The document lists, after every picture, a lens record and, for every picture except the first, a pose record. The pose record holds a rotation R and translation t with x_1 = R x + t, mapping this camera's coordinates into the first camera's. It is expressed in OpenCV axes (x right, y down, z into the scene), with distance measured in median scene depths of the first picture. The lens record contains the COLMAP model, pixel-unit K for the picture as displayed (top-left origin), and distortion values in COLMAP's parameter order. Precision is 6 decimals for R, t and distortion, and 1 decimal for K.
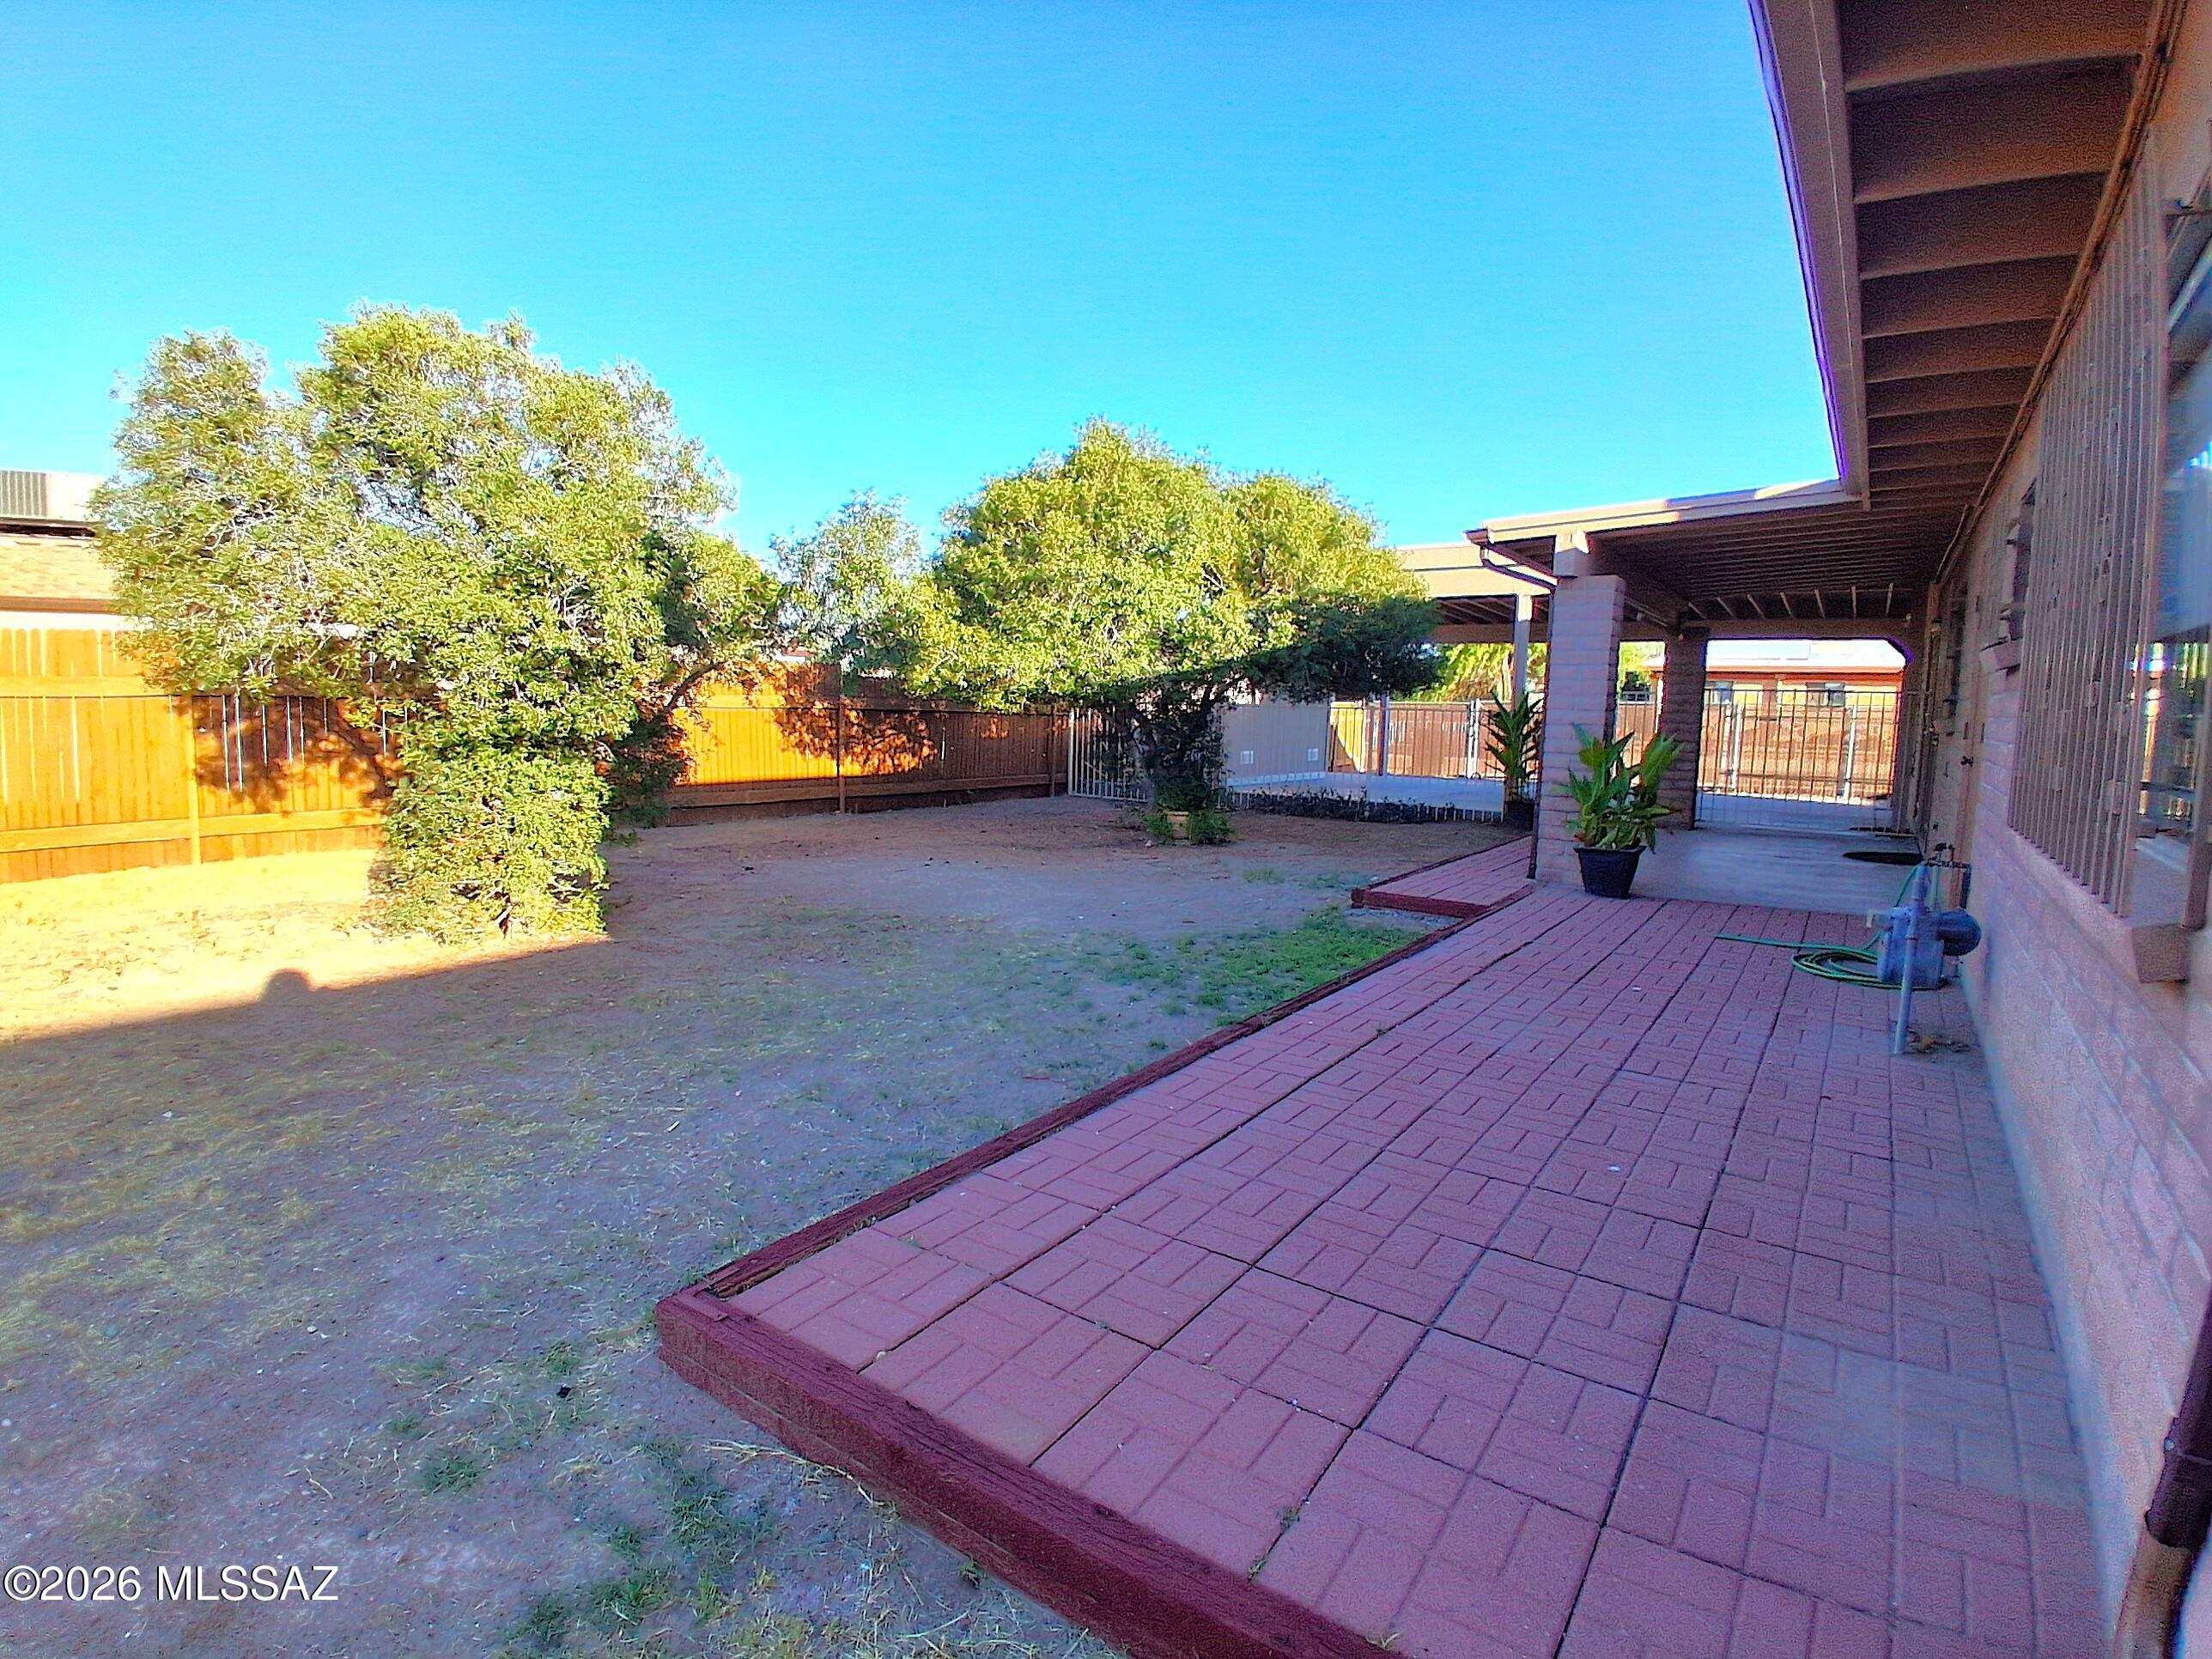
lens RADIAL K [[1088.8, 0, 1102.6], [0, 1088.8, 827.8], [0, 0, 1]] dist [0.003488, -0.048098]
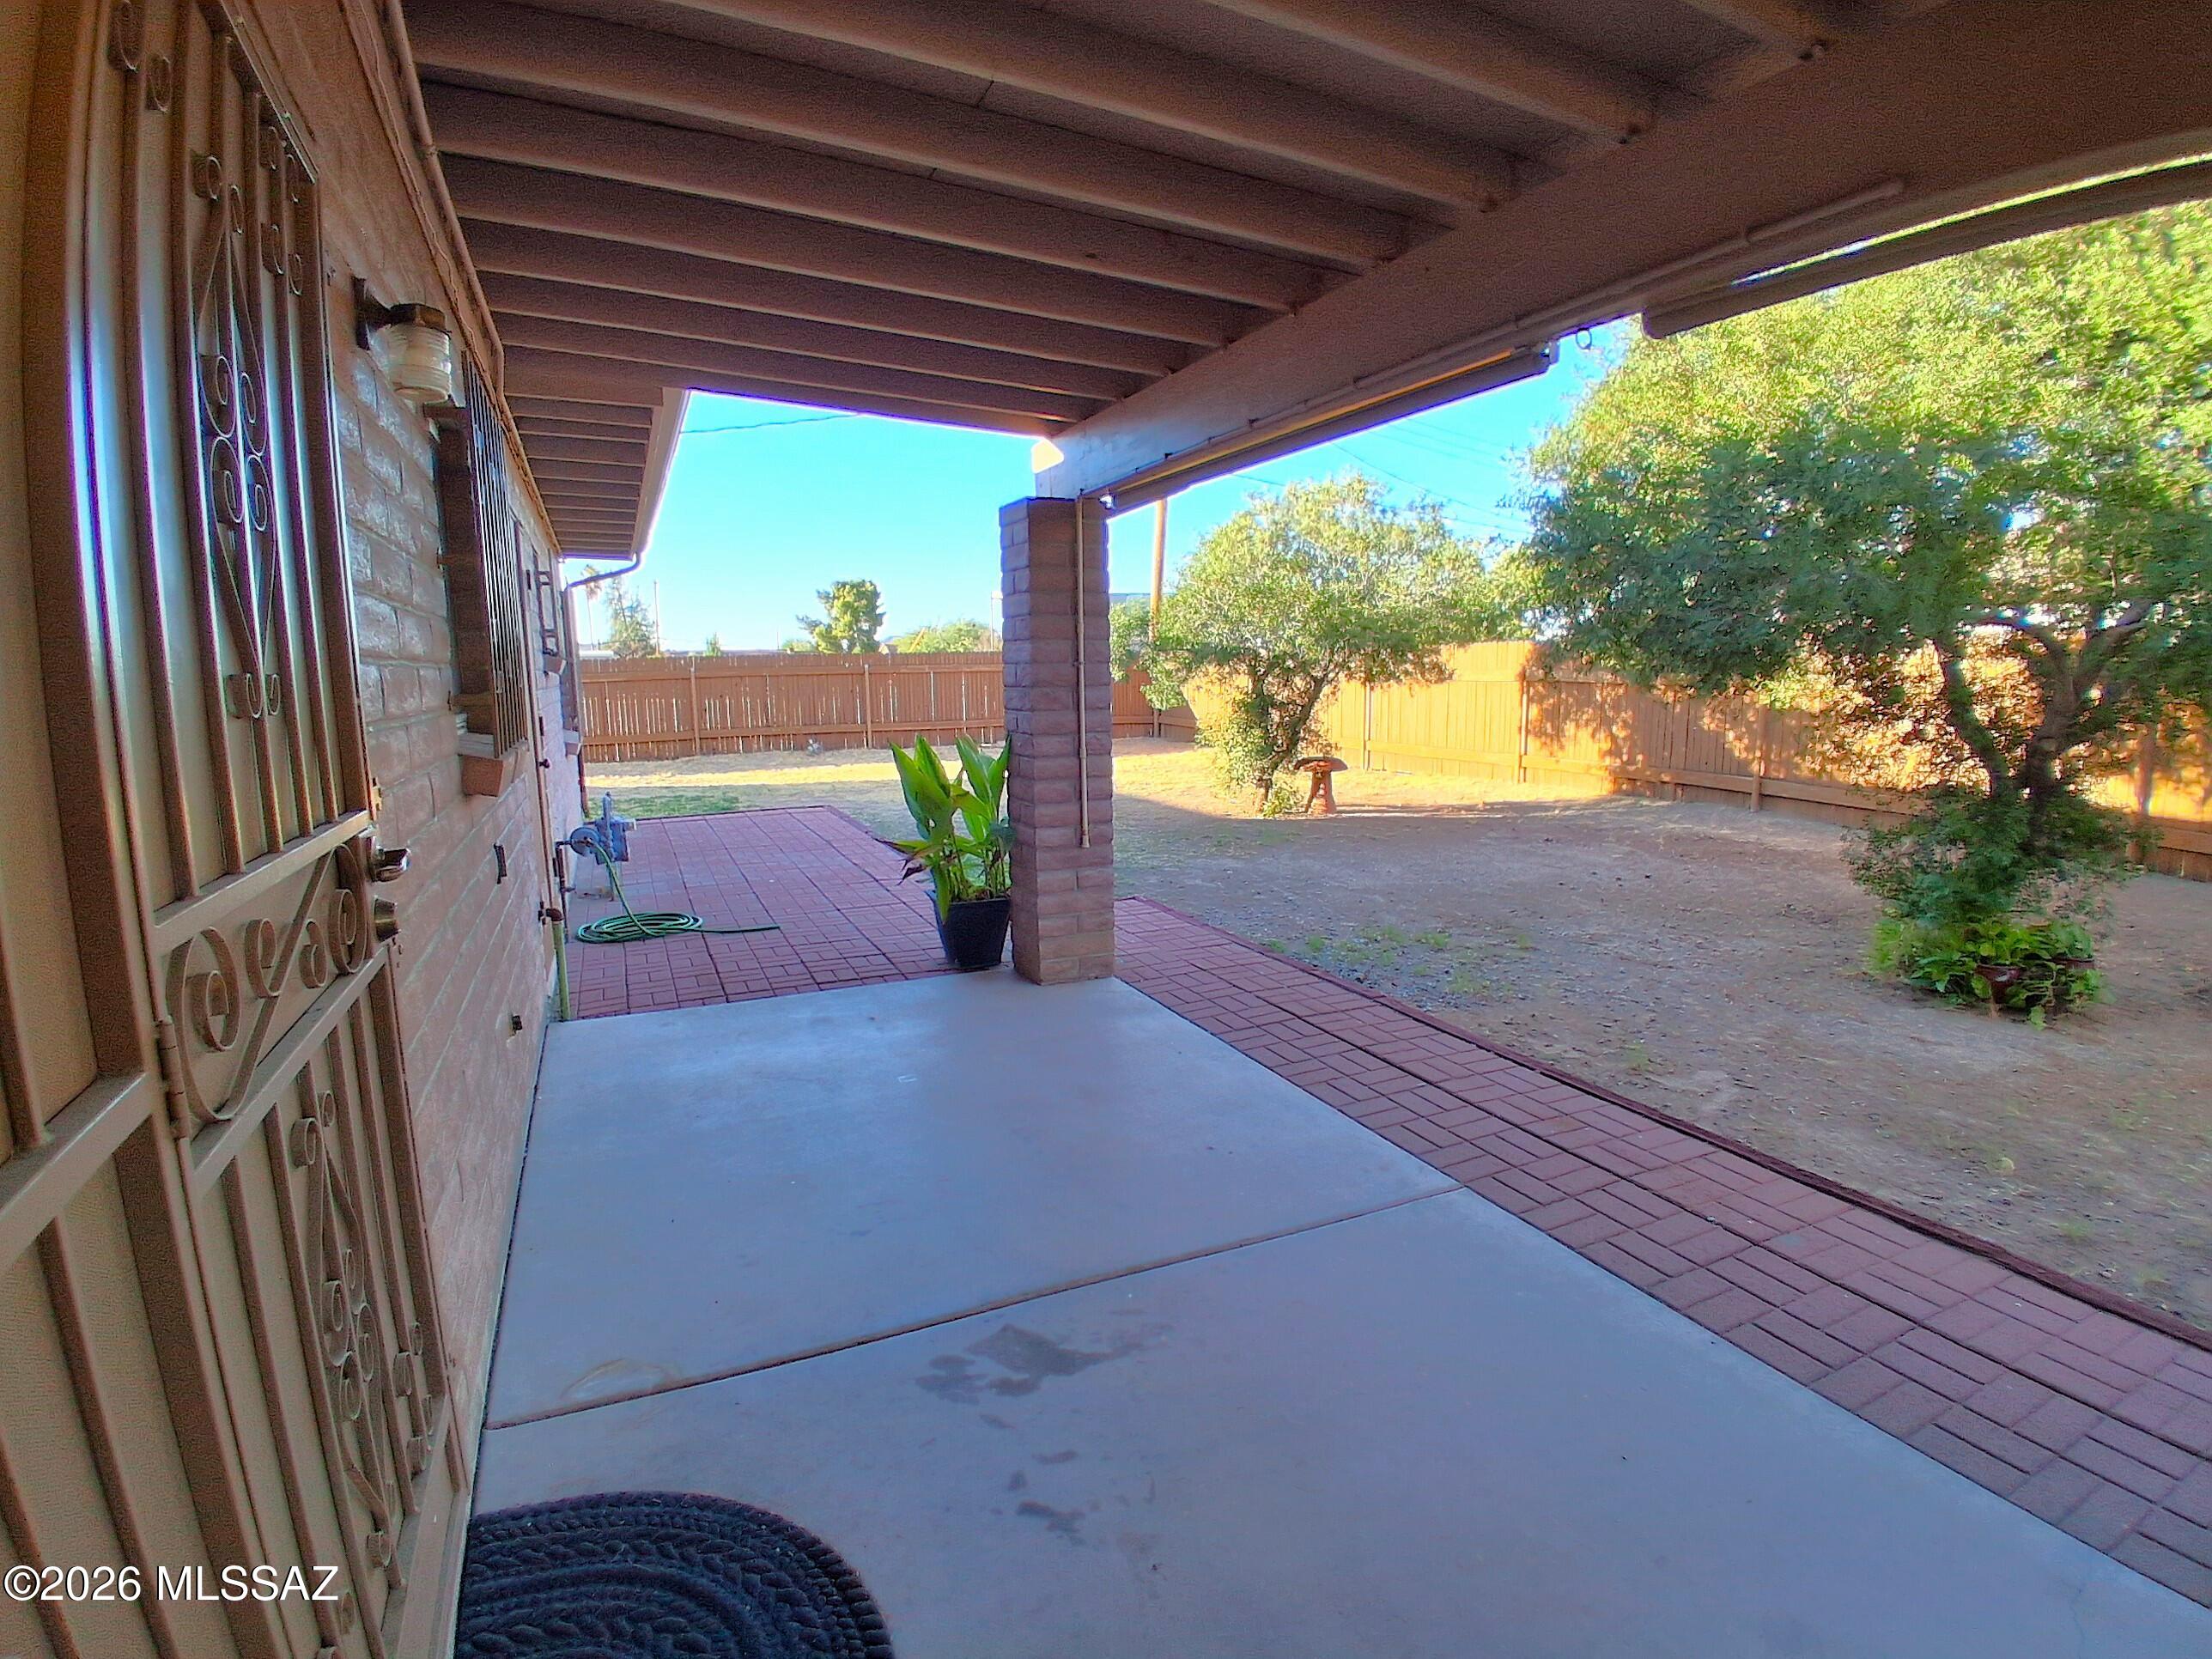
lens RADIAL K [[1088.8, 0, 1102.6], [0, 1088.8, 827.8], [0, 0, 1]] dist [0.003488, -0.048098]
pose [[-0.489778, 0.116662, -0.864006, 0.887347], [-0.093516, 0.978260, 0.185100, -0.143274], [0.866817, 0.171457, -0.468221, 1.167009]]
